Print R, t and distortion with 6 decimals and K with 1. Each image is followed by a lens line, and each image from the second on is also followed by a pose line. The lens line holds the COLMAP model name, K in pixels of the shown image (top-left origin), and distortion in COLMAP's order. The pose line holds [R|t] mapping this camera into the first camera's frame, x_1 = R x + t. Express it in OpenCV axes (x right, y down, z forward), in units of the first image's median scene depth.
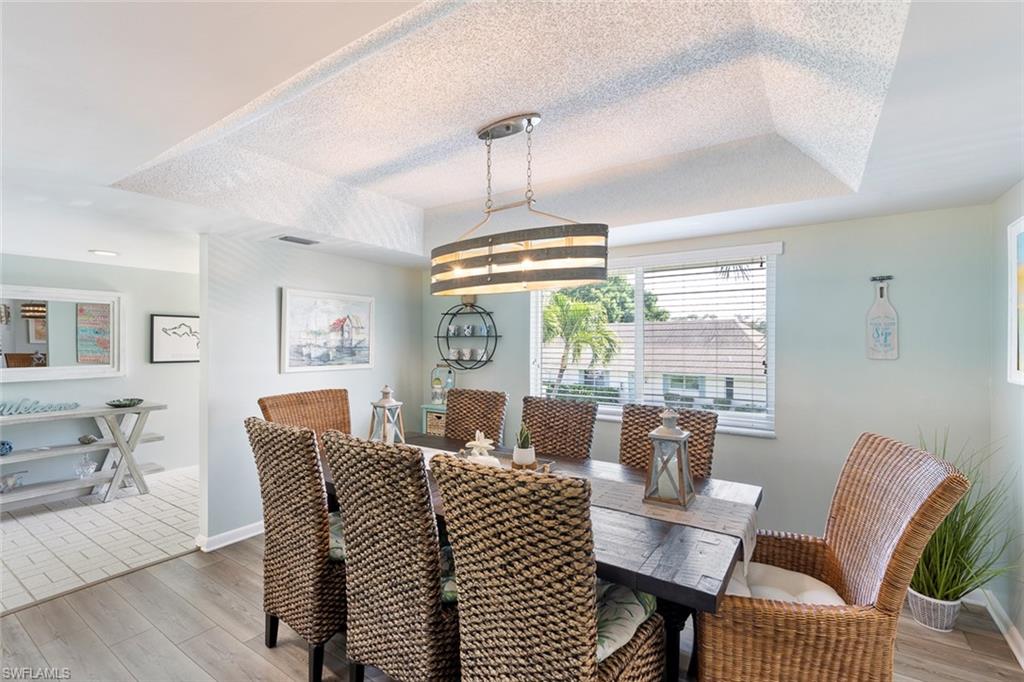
lens RADIAL K [[453.8, 0, 514.9], [0, 453.8, 342.7], [0, 0, 1]] dist [-0.007874, 0.001413]
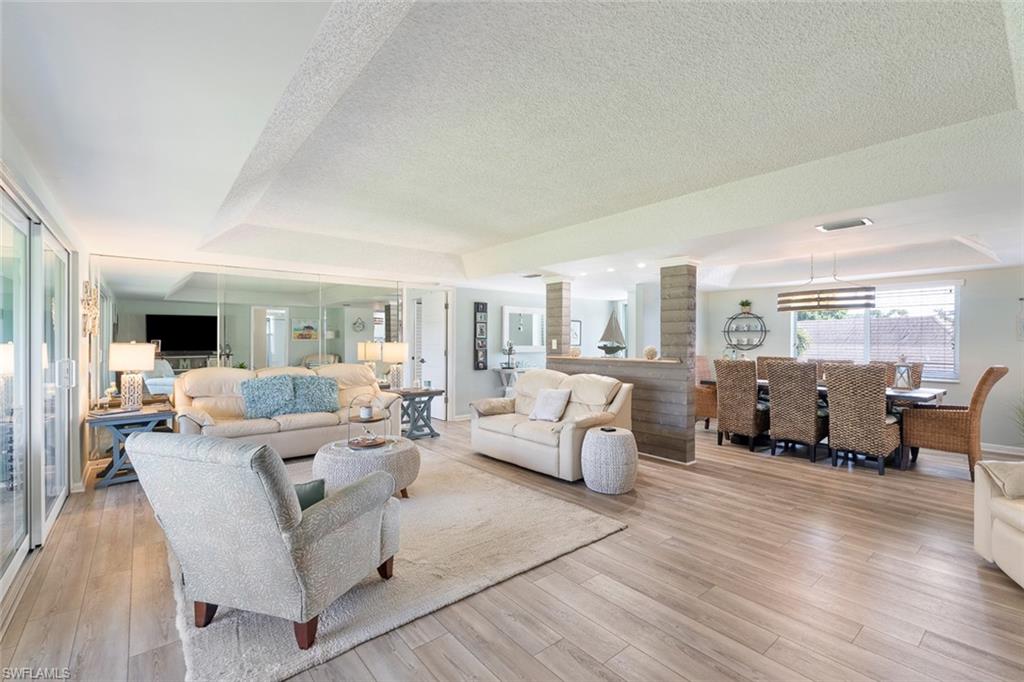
lens RADIAL K [[453.8, 0, 515.9], [0, 453.8, 338.9], [0, 0, 1]] dist [-0.007874, 0.001413]
pose [[0.957958, 0.004240, -0.286877, -0.488515], [-0.005589, 0.999977, -0.003886, 0.030740], [0.286854, 0.005326, 0.957960, -0.990225]]
